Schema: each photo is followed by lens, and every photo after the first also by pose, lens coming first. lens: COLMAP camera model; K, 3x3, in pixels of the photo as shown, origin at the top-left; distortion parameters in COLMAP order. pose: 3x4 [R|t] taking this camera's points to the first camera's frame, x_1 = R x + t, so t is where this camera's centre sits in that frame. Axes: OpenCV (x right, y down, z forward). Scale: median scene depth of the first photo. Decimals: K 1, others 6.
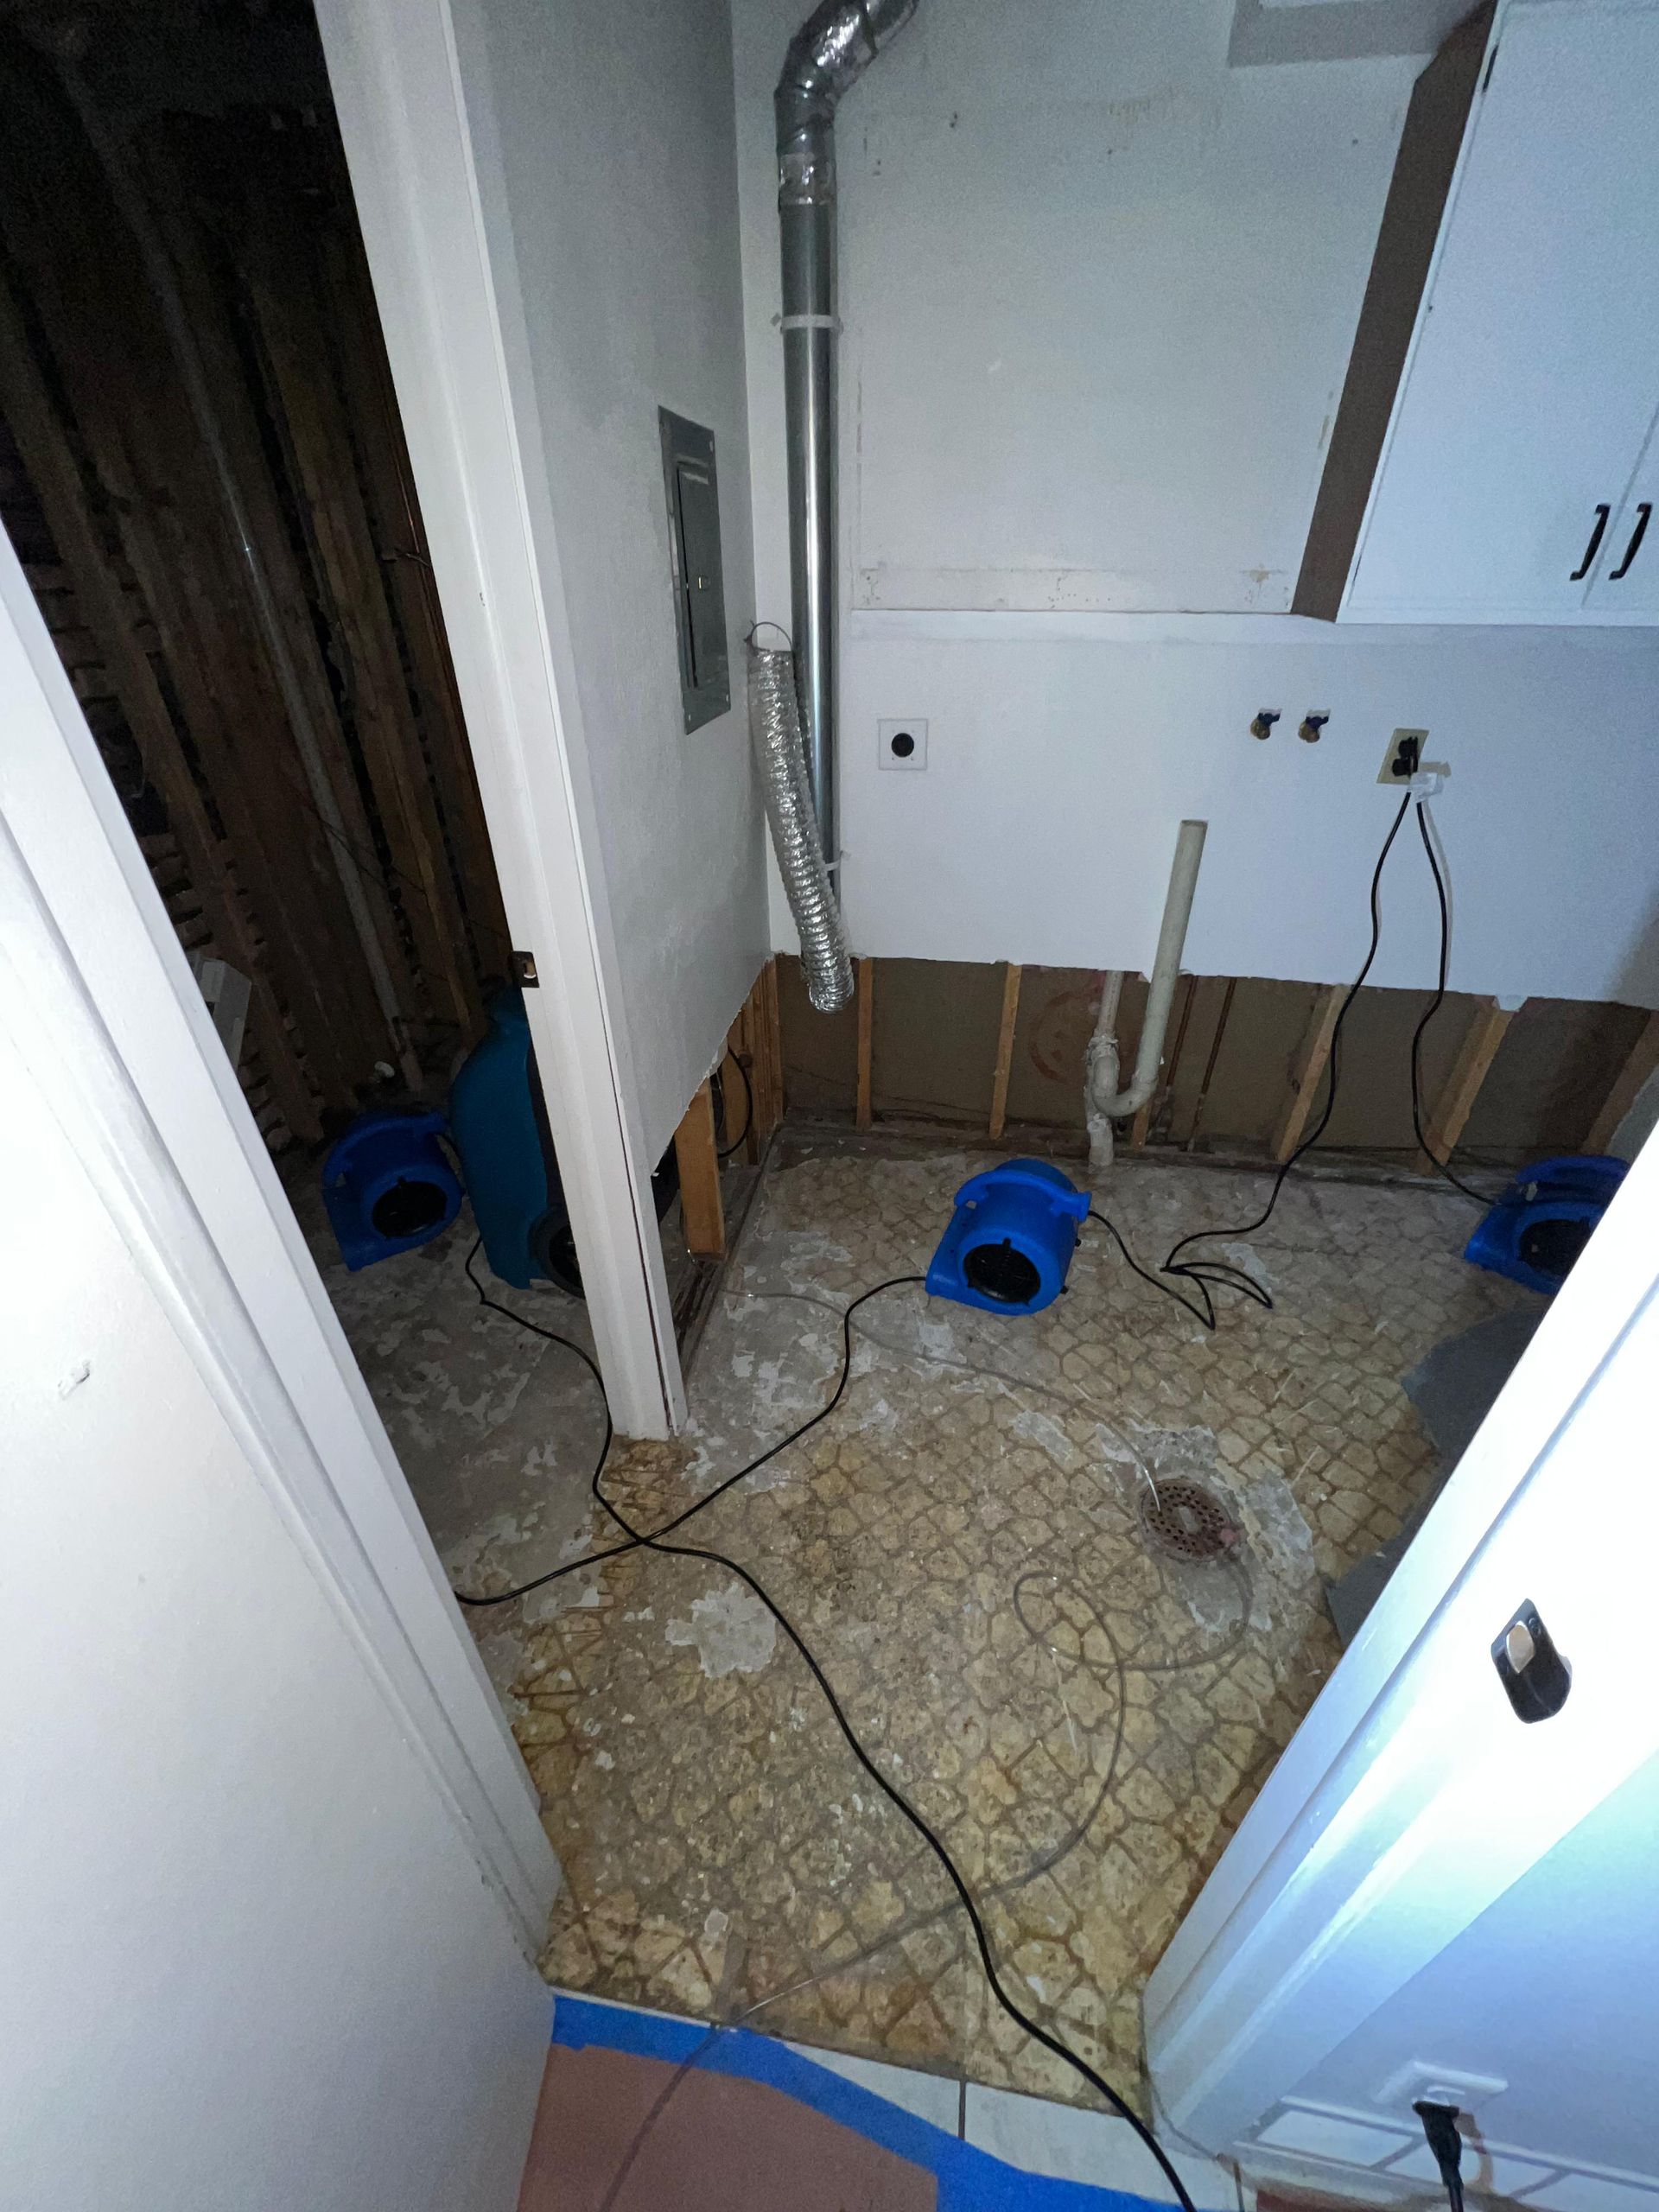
lens RADIAL K [[876.3, 0, 838.9], [0, 876.3, 1091.2], [0, 0, 1]] dist [-0.002958, 0.000218]
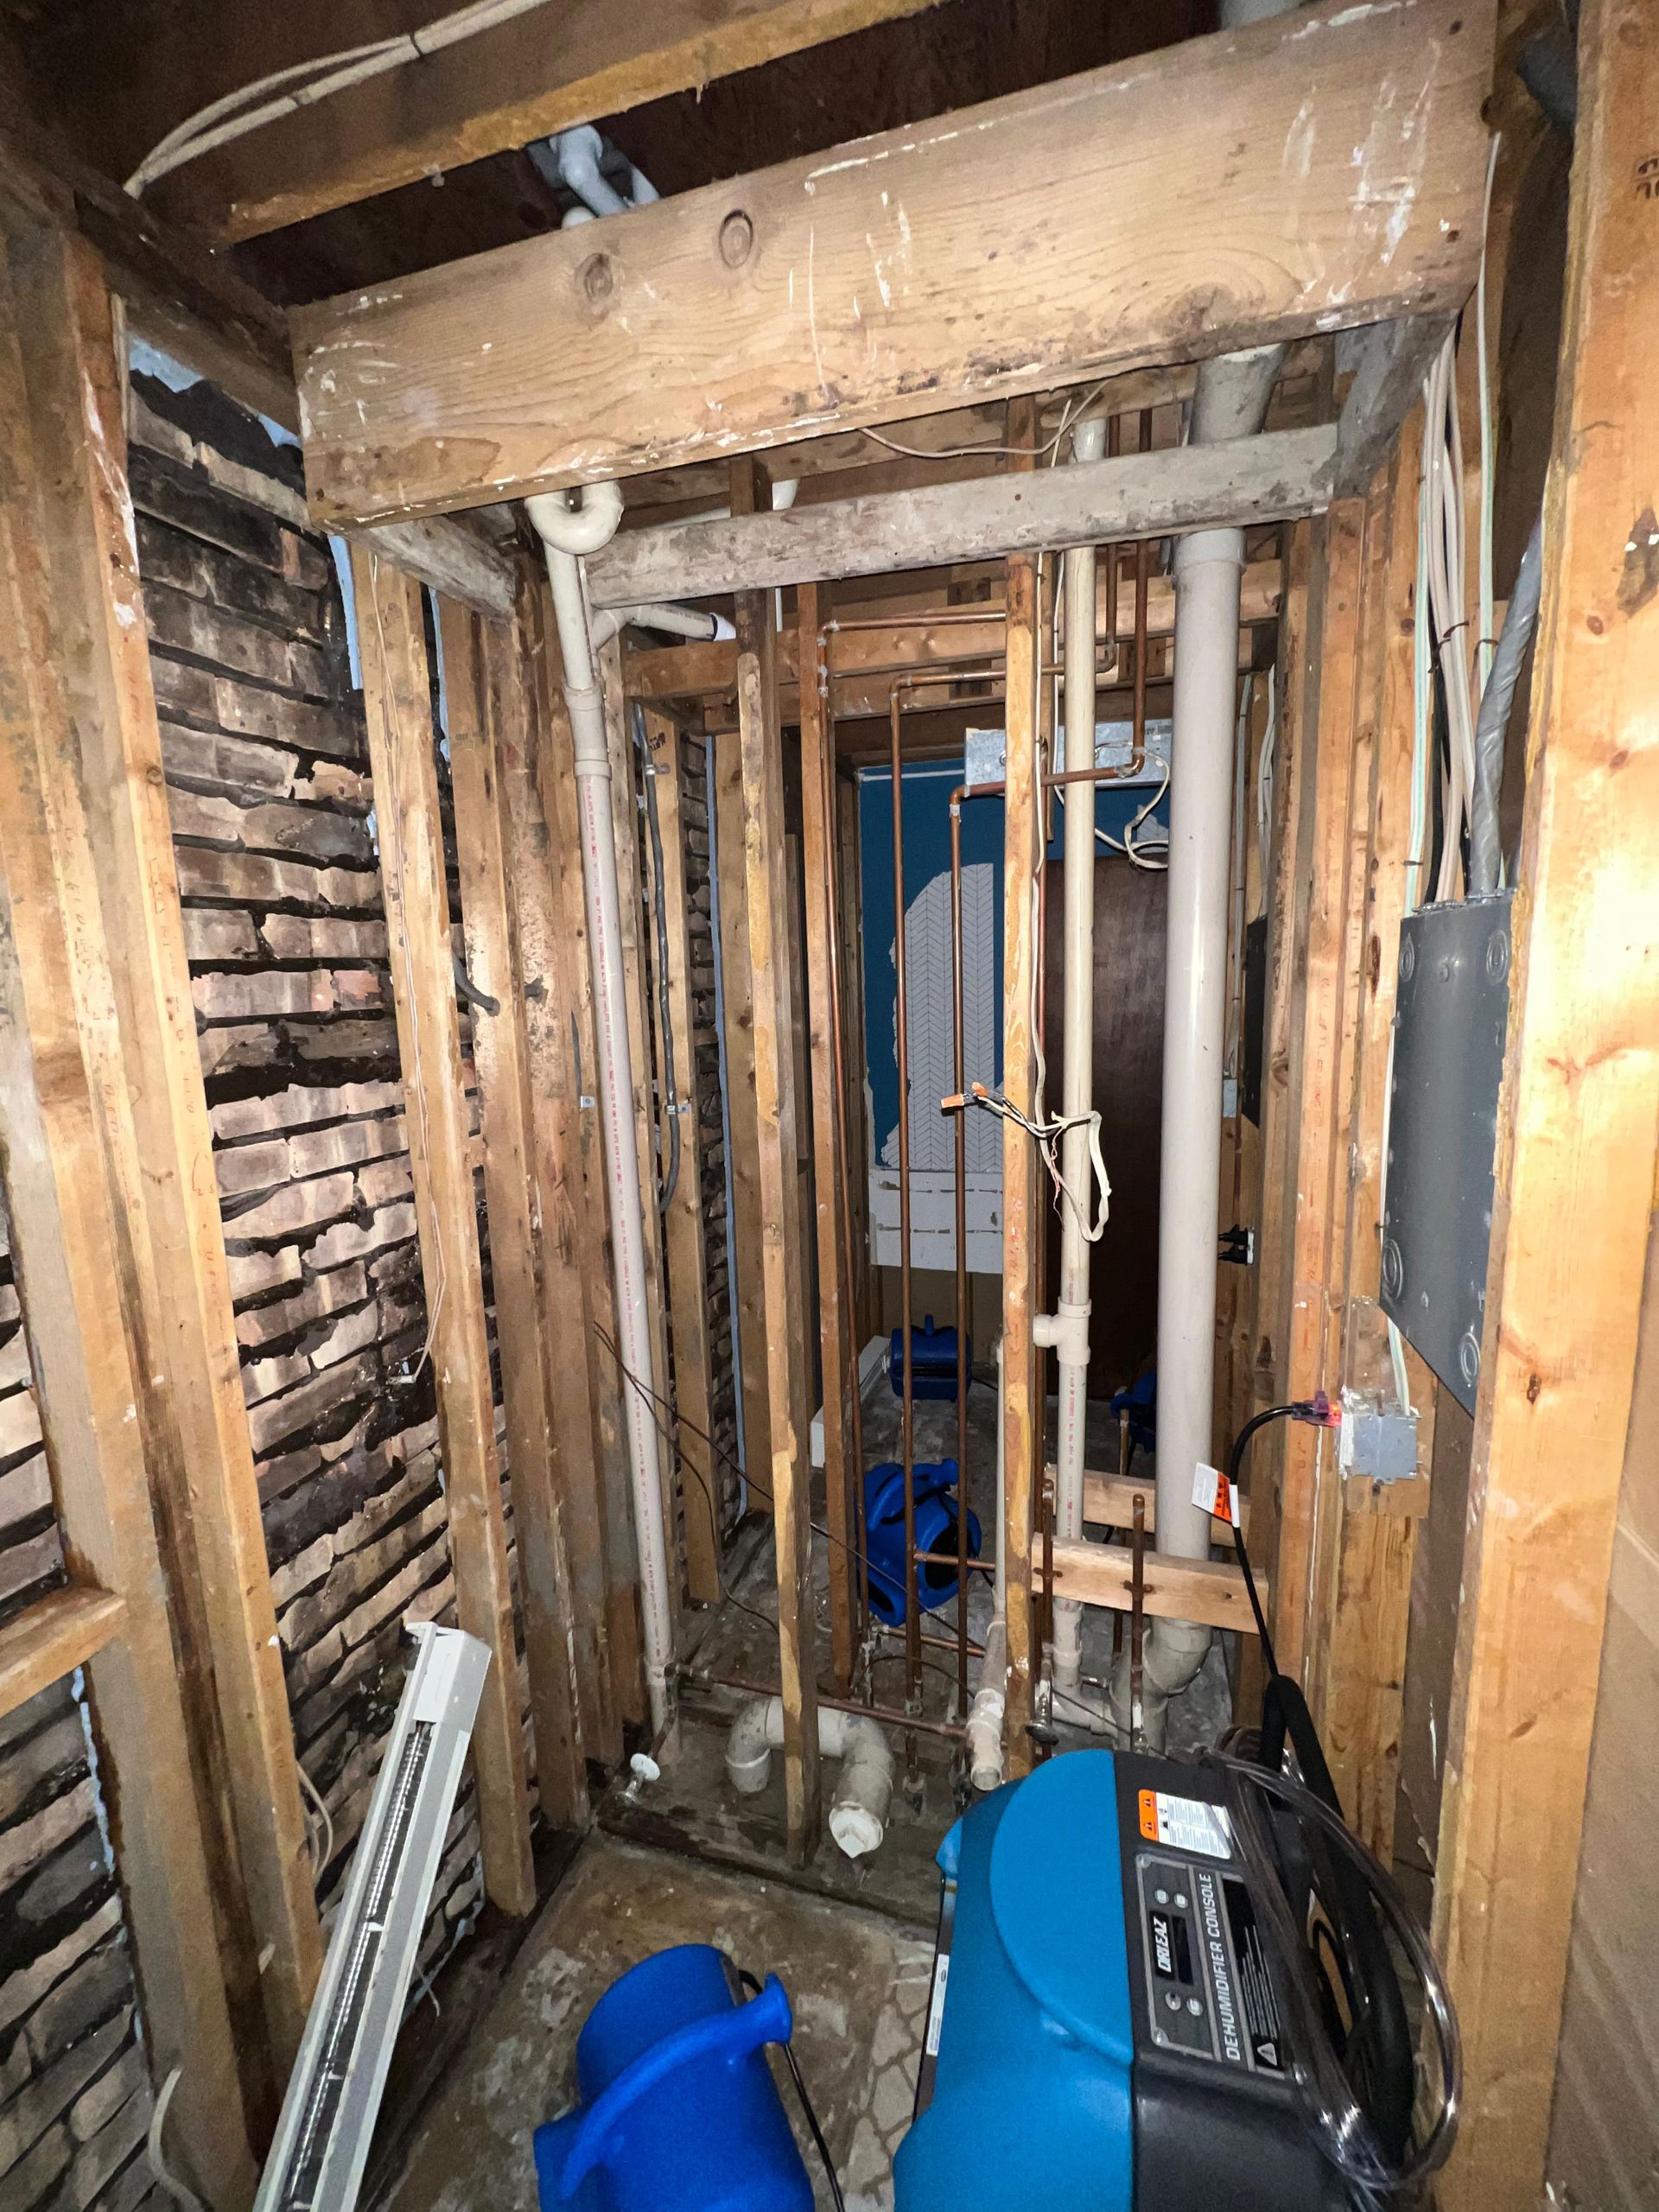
lens RADIAL K [[876.3, 0, 835.6], [0, 876.3, 1097.3], [0, 0, 1]] dist [-0.002958, 0.000218]
pose [[0.988013, -0.007949, -0.154167, -0.386452], [-0.054524, 0.916336, -0.396682, -0.295446], [0.144422, 0.400332, 0.904918, 0.366483]]
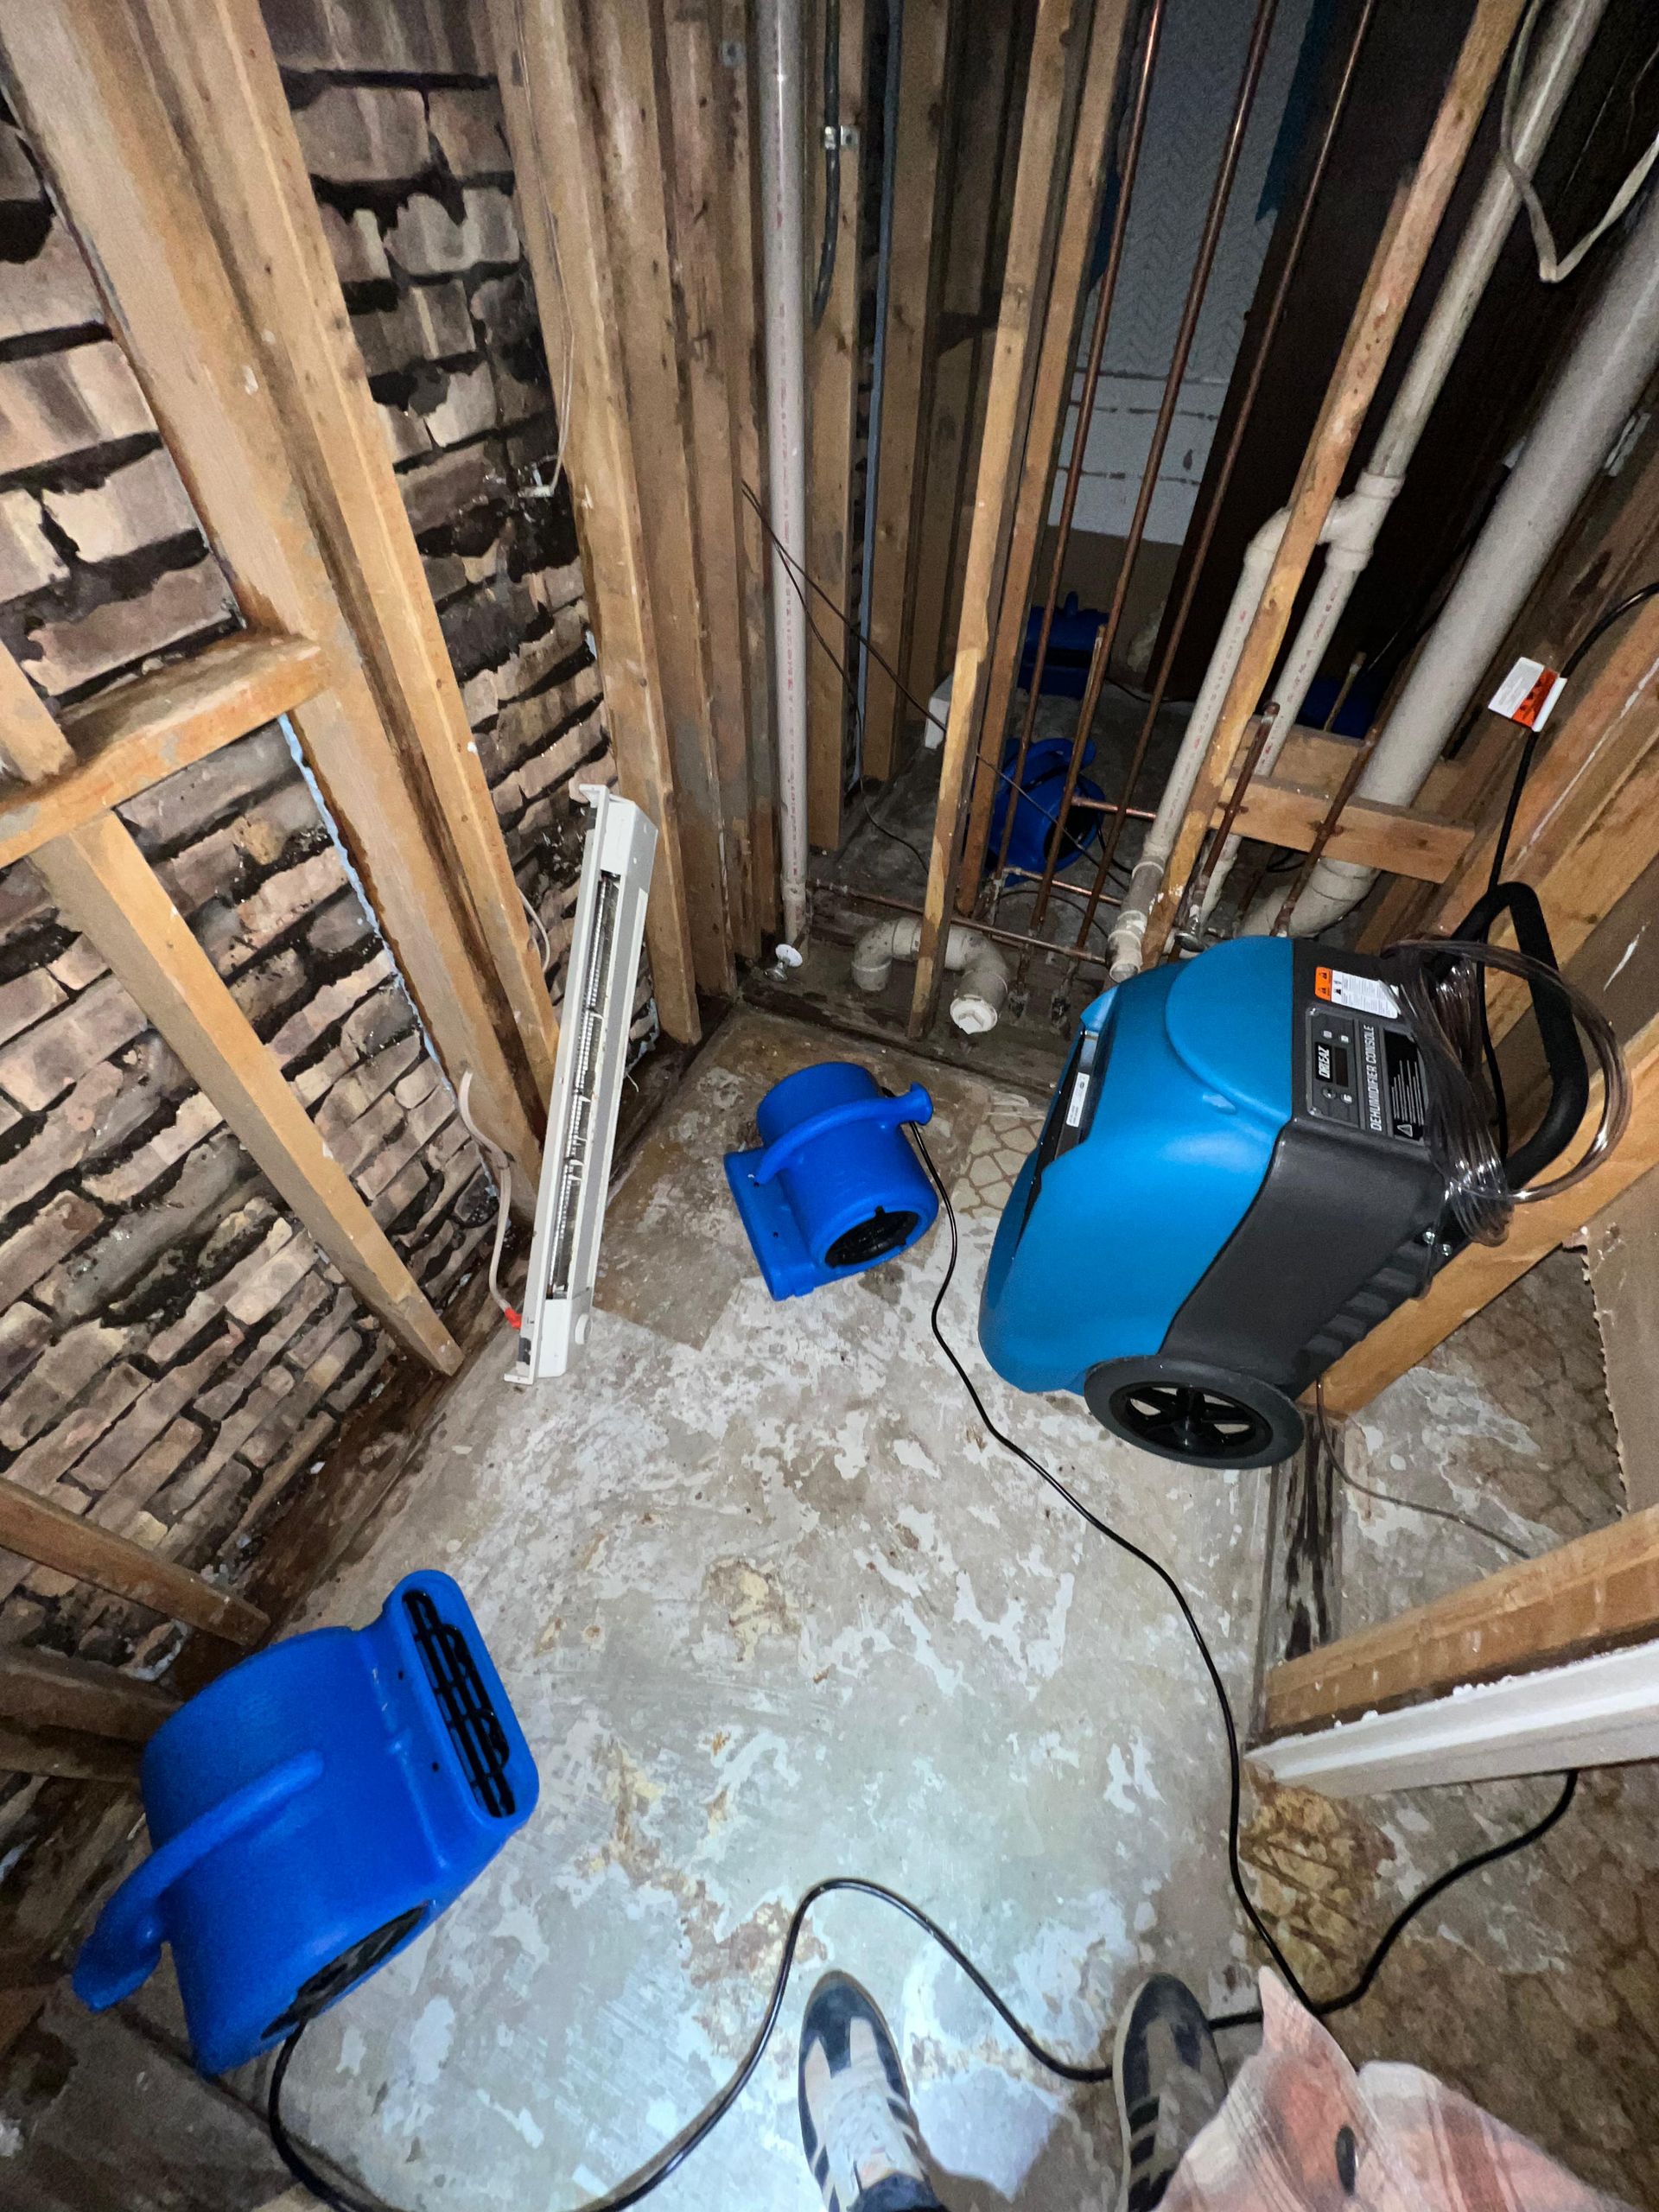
lens RADIAL K [[876.3, 0, 832.3], [0, 876.3, 1096.1], [0, 0, 1]] dist [-0.002958, 0.000218]
pose [[0.970164, 0.197649, -0.140413, -0.491000], [-0.149467, 0.943580, 0.295493, -0.175723], [0.190895, -0.265690, 0.944970, 0.431632]]
